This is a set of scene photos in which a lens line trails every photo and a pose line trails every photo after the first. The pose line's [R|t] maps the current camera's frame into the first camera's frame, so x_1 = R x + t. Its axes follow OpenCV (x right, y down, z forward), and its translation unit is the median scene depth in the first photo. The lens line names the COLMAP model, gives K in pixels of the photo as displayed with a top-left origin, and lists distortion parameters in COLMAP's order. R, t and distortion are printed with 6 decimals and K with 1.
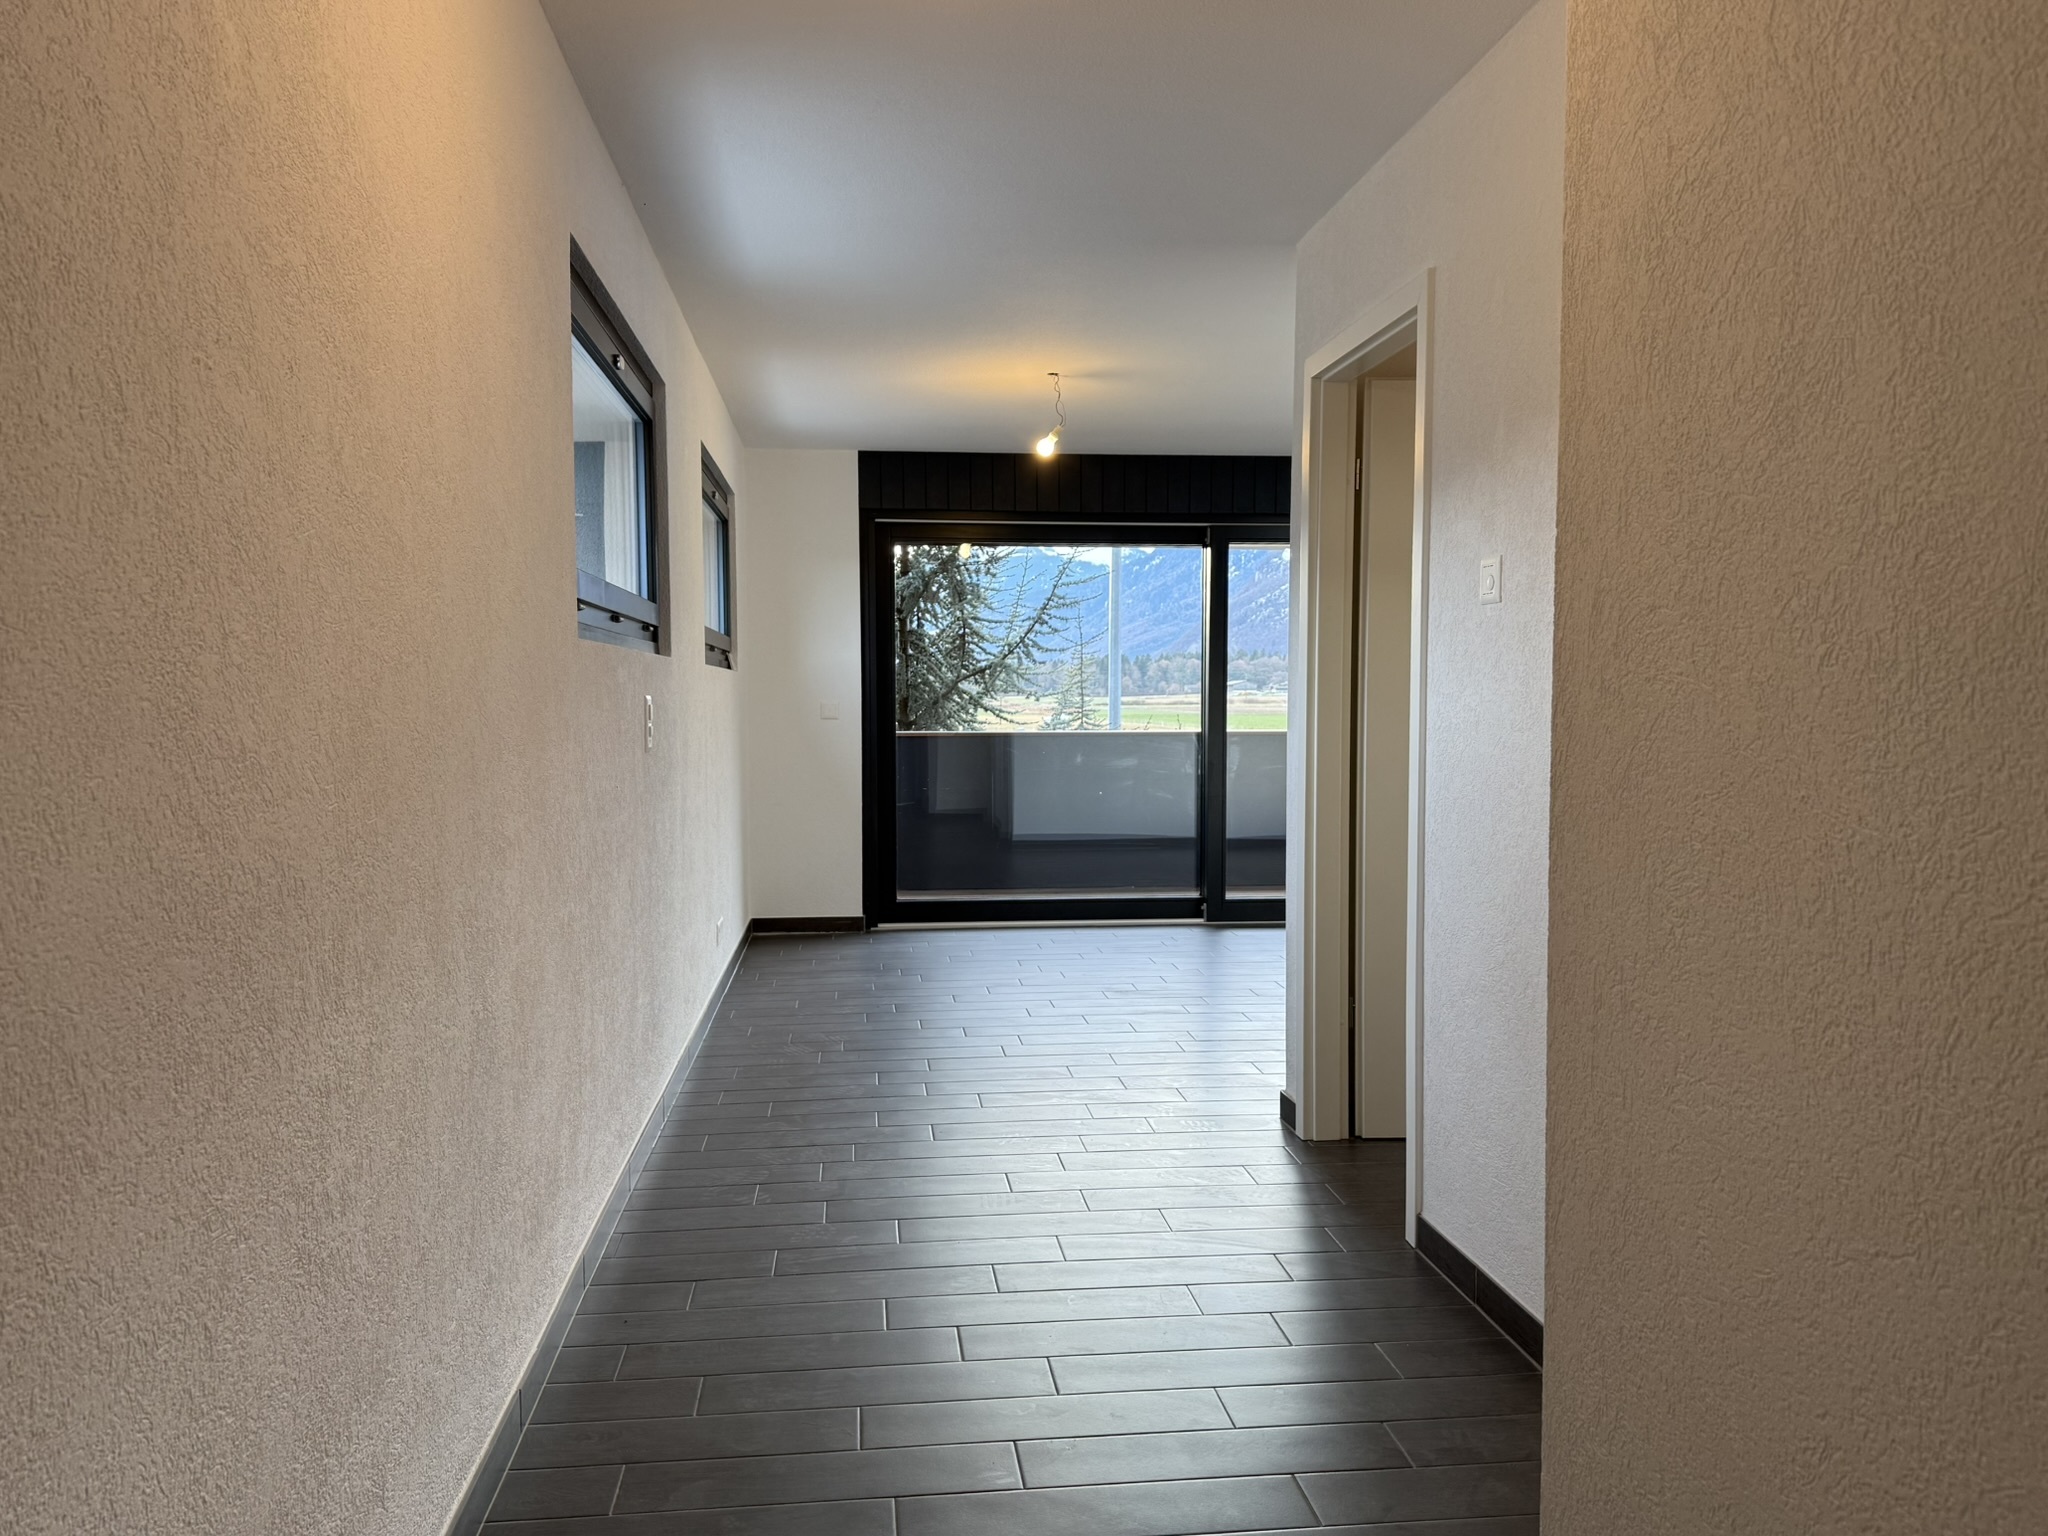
lens RADIAL K [[1435.1, 0, 1022.6], [0, 1435.1, 771.7], [0, 0, 1]] dist [0.002643, 0.000068]
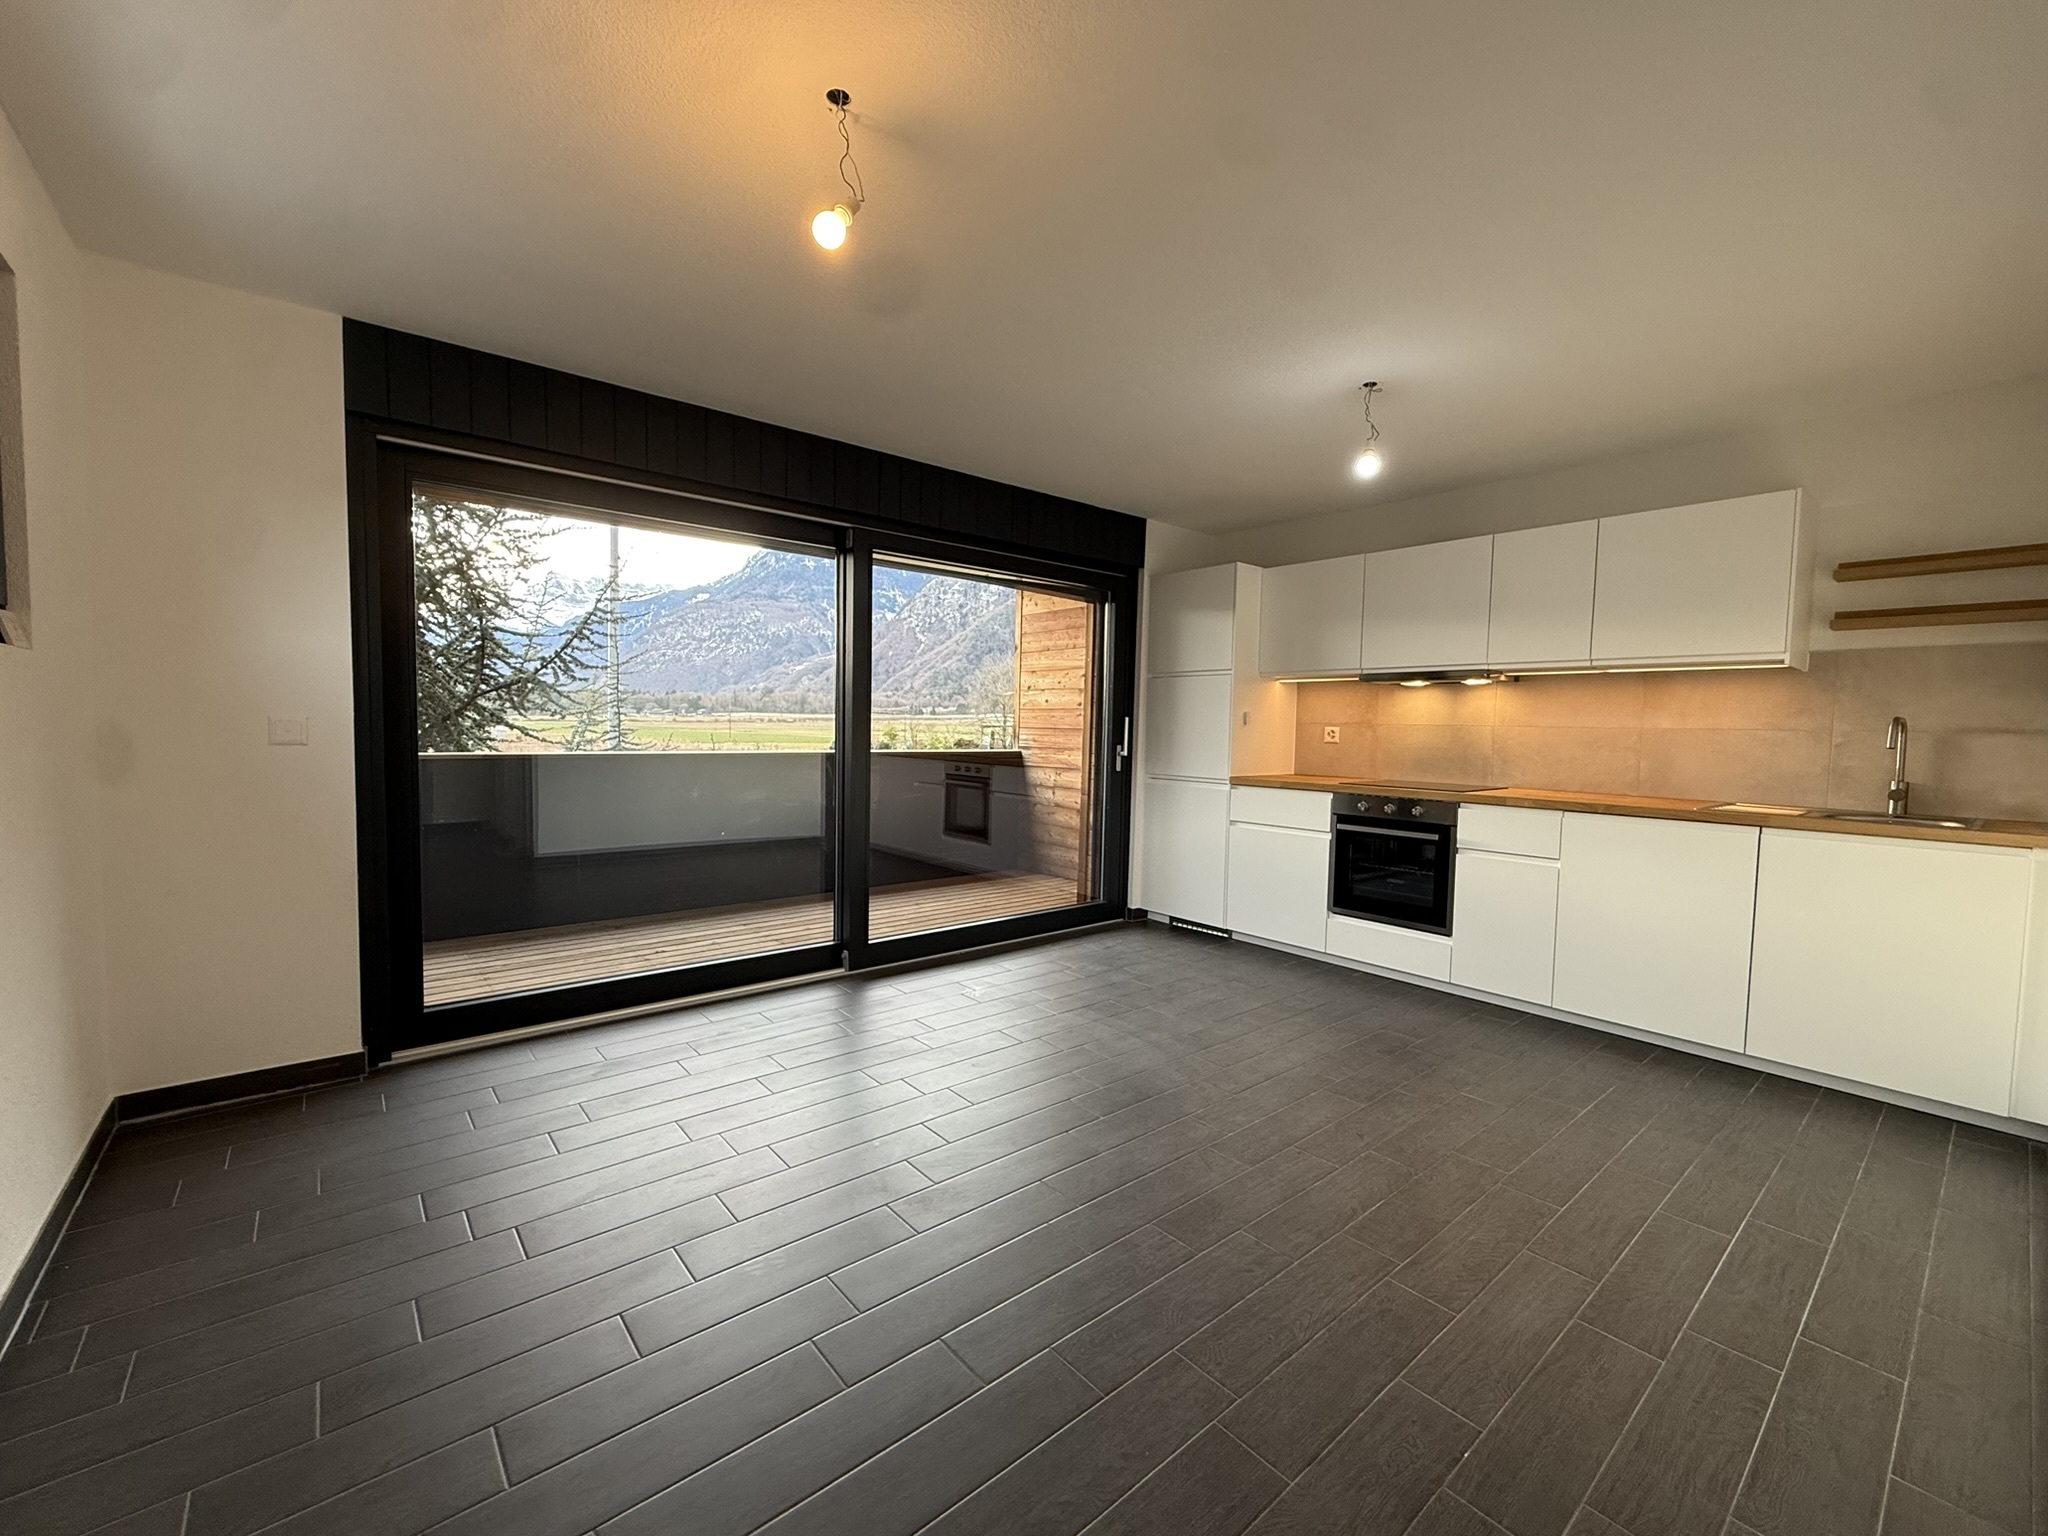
lens RADIAL K [[834.6, 0, 1024.4], [0, 834.6, 772.9], [0, 0, 1]] dist [-0.006756, -0.000045]
pose [[0.831548, -0.014000, 0.555276, -0.050060], [0.009353, 0.999893, 0.011204, -0.017801], [-0.555374, -0.004123, 0.831591, 0.377197]]
